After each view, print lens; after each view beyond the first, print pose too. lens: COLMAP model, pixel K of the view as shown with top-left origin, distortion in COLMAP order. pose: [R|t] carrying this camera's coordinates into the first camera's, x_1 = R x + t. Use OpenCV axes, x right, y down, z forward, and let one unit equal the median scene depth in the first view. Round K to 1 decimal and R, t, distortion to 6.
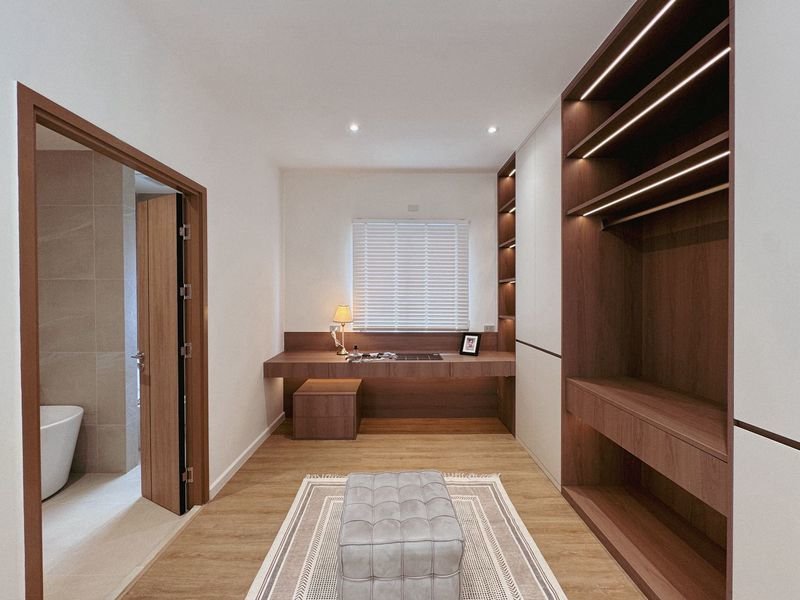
lens RADIAL K [[322.8, 0, 399.0], [0, 322.8, 300.0], [0, 0, 1]] dist [-0.006884, -0.000455]
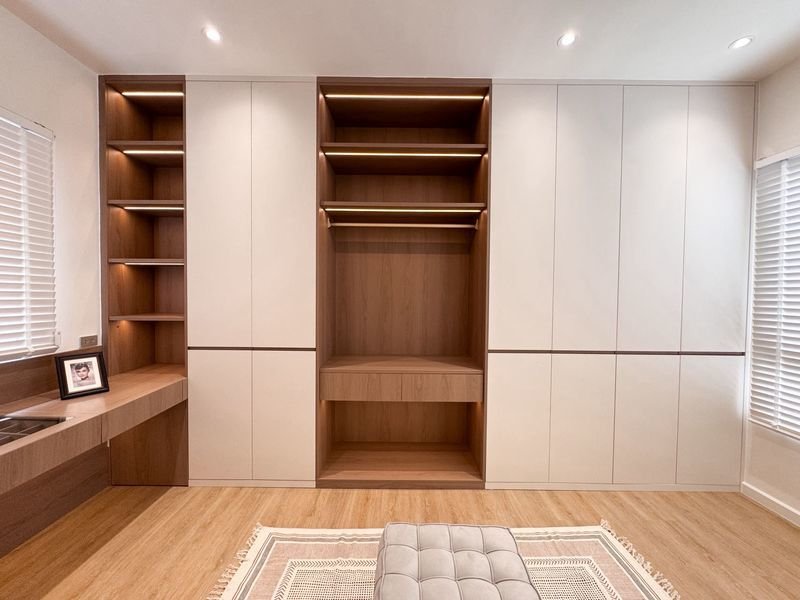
lens RADIAL K [[322.8, 0, 400.0], [0, 322.8, 299.4], [0, 0, 1]] dist [-0.006884, -0.000455]
pose [[0.000850, -0.021620, 0.999766, -0.410162], [0.001413, 0.999765, 0.021619, 0.004735], [-0.999999, 0.001394, 0.000880, 0.653882]]
